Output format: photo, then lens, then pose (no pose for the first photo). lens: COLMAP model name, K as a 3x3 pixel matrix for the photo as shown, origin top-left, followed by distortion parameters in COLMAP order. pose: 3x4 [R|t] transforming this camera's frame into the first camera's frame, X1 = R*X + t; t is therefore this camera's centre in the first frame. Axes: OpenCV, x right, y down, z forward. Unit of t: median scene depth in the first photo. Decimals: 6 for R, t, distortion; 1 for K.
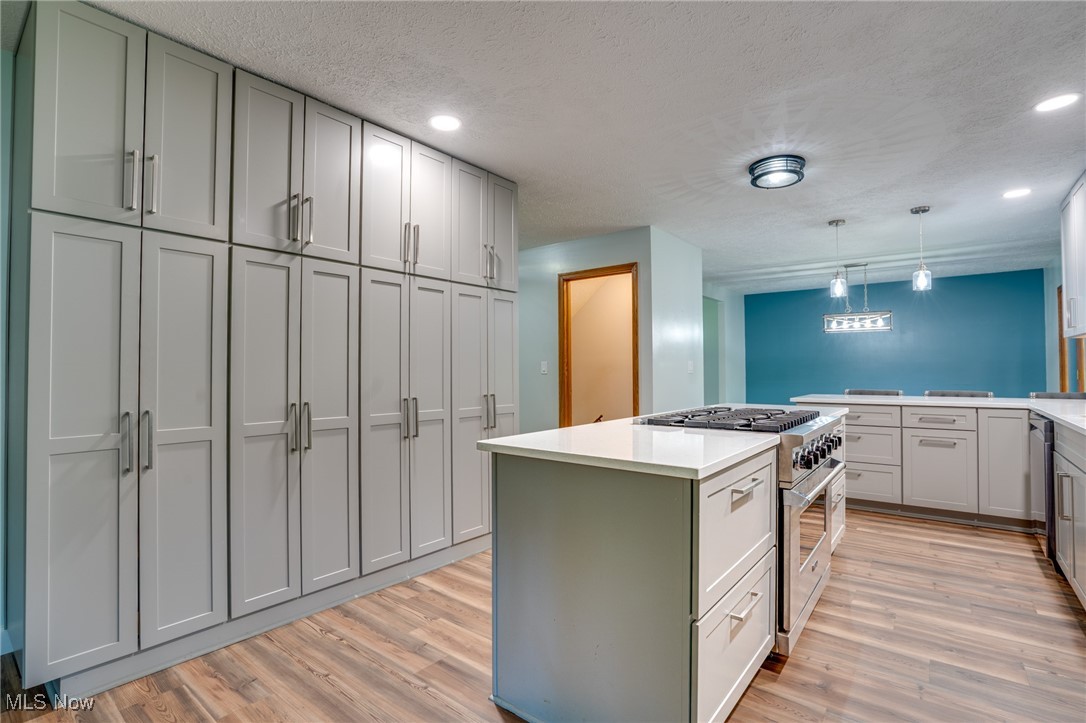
lens RADIAL K [[508.0, 0, 539.3], [0, 508.0, 368.6], [0, 0, 1]] dist [-0.056897, 0.017414]
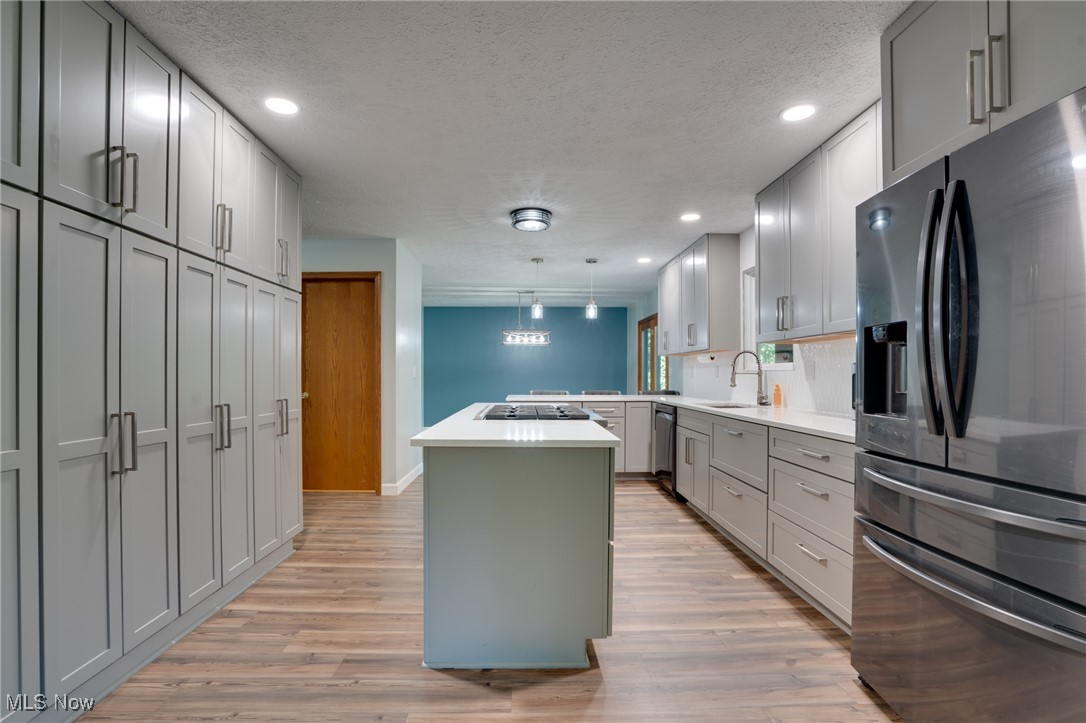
lens RADIAL K [[508.0, 0, 524.9], [0, 508.0, 386.5], [0, 0, 1]] dist [-0.056897, 0.017414]
pose [[0.776665, -0.008525, 0.629856, -0.426690], [-0.007894, 0.999698, 0.023264, 0.002801], [-0.629865, -0.023041, 0.776363, -0.002724]]
